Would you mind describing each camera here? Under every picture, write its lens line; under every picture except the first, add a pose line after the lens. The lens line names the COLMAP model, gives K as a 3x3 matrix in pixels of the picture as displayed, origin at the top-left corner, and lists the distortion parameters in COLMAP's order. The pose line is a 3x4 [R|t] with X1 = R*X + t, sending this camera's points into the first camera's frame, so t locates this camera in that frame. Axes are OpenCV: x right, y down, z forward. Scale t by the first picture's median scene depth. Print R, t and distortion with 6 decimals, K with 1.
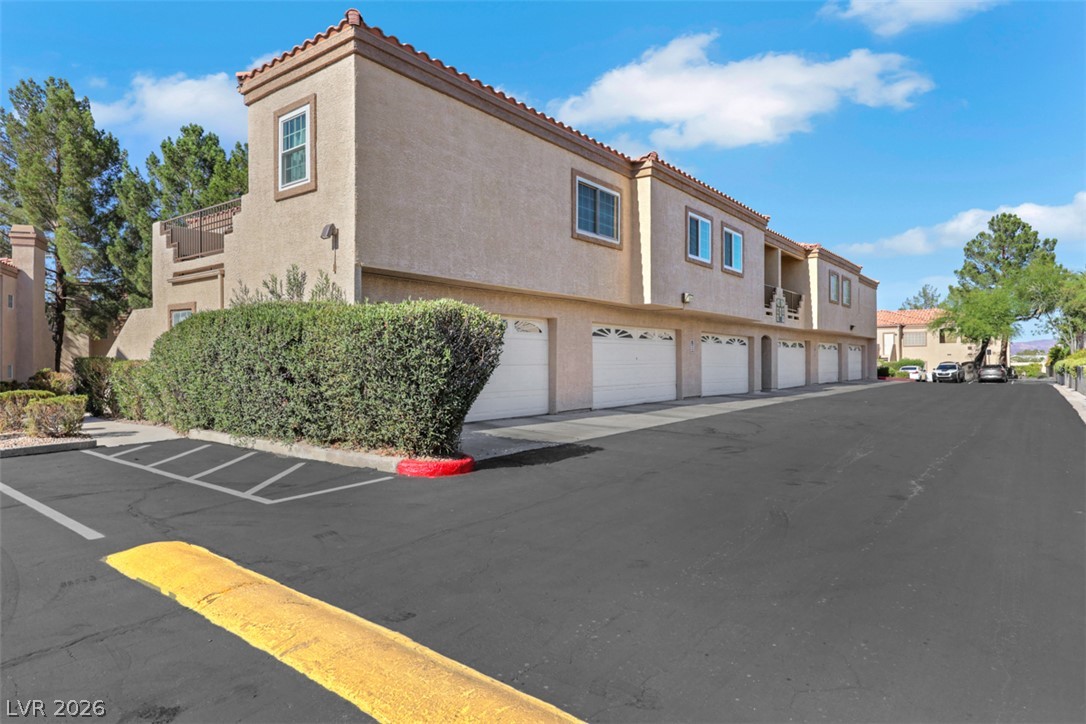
lens RADIAL K [[624.3, 0, 543.0], [0, 624.3, 362.0], [0, 0, 1]] dist [-0.004139, -0.000356]
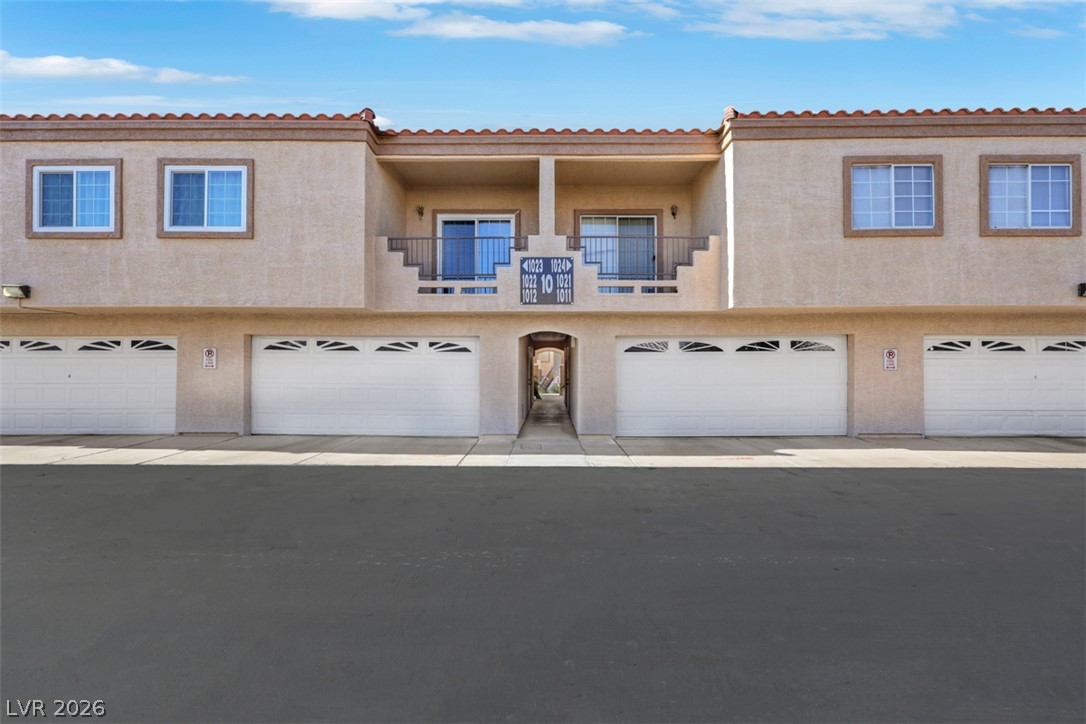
lens RADIAL K [[410.5, 0, 543.0], [0, 410.5, 384.9], [0, 0, 1]] dist [-0.001046, -0.000062]
pose [[0.609502, 0.012453, -0.792687, 0.289371], [-0.003378, 0.999908, 0.013111, -0.000659], [0.792777, -0.005314, 0.609488, 0.355653]]
